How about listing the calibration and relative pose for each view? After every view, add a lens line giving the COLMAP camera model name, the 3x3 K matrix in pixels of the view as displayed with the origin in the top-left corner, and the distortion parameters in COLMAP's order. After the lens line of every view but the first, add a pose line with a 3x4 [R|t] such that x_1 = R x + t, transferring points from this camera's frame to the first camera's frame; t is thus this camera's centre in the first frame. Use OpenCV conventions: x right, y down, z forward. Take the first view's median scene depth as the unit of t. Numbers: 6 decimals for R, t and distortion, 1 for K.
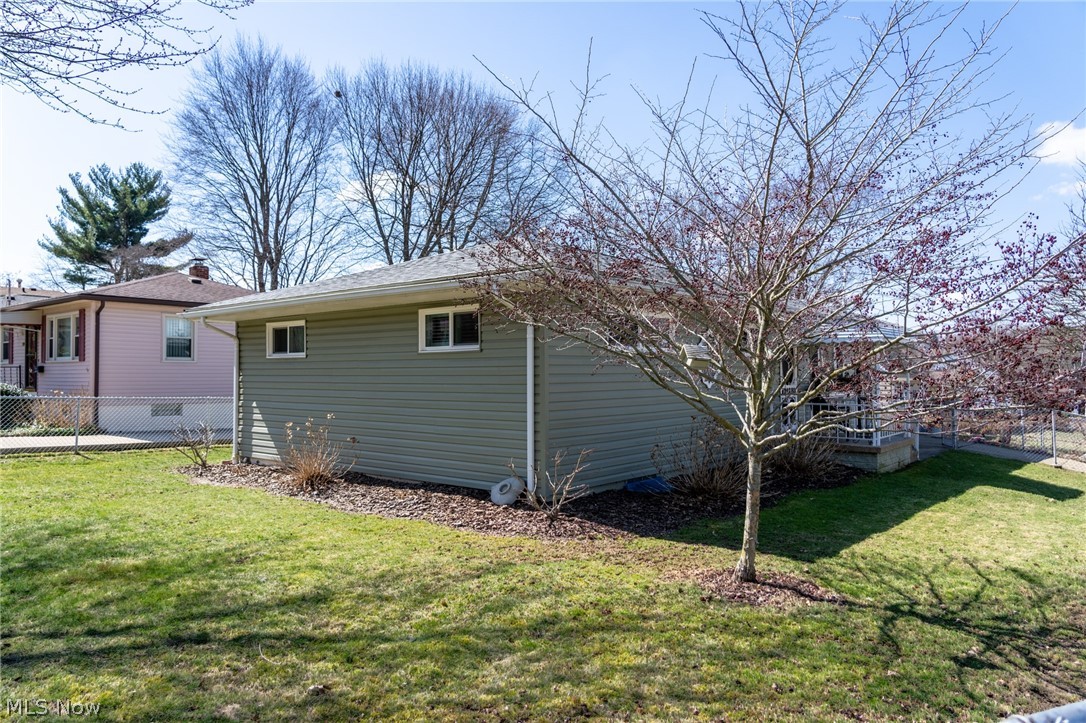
lens RADIAL K [[749.9, 0, 543.3], [0, 749.9, 360.7], [0, 0, 1]] dist [-0.026495, 0.013049]
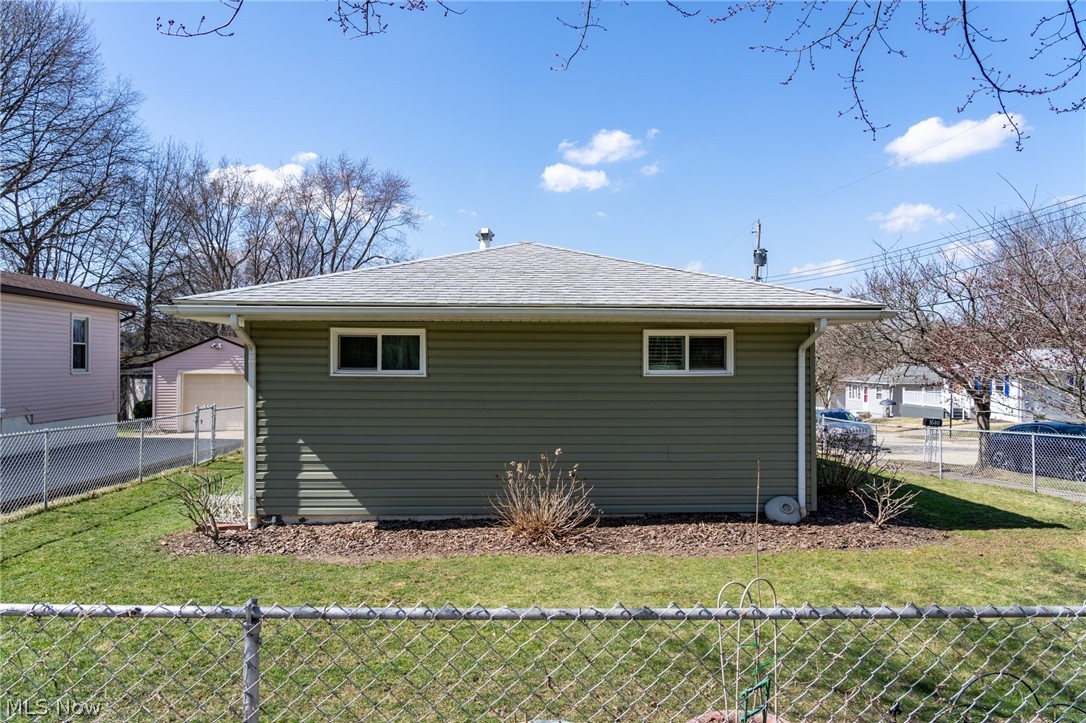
lens RADIAL K [[749.9, 0, 543.4], [0, 749.9, 360.2], [0, 0, 1]] dist [-0.026495, 0.013049]
pose [[0.725005, 0.004032, 0.688732, -0.740067], [-0.019826, 0.999691, 0.015018, -0.034730], [-0.688458, -0.024543, 0.724861, 0.340169]]
